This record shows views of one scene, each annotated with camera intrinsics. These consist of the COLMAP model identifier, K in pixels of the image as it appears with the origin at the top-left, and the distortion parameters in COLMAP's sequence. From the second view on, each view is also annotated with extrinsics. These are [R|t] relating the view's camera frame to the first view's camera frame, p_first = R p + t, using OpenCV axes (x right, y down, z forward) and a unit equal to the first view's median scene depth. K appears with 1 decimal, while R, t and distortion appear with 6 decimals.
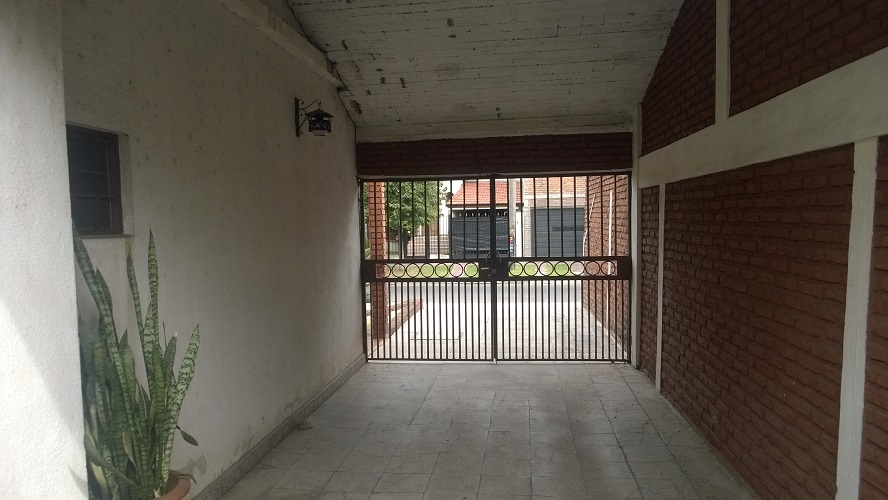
lens RADIAL K [[673.2, 0, 442.7], [0, 673.2, 252.4], [0, 0, 1]] dist [0.007662, -0.016978]
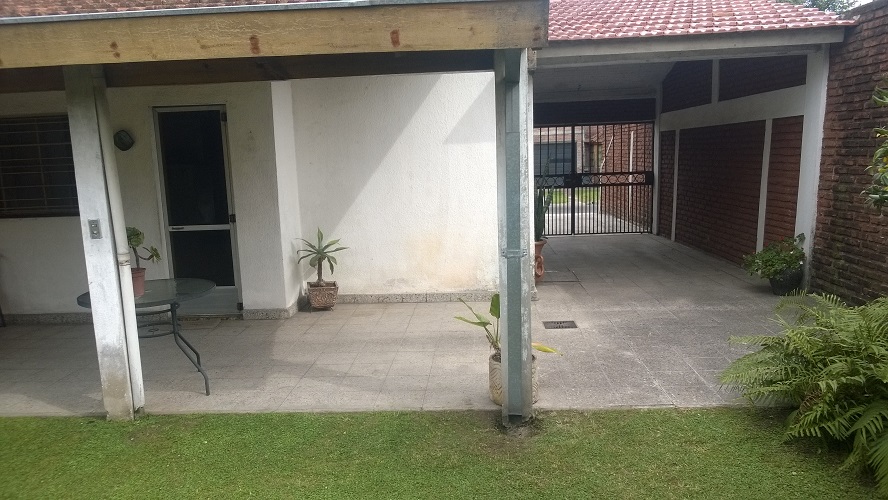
lens RADIAL K [[673.2, 0, 444.1], [0, 673.2, 250.9], [0, 0, 1]] dist [0.007662, -0.016978]
pose [[0.998002, -0.023177, 0.058775, -0.374343], [0.017718, 0.995624, 0.091759, 0.043015], [-0.060644, -0.090535, 0.994045, -0.725214]]
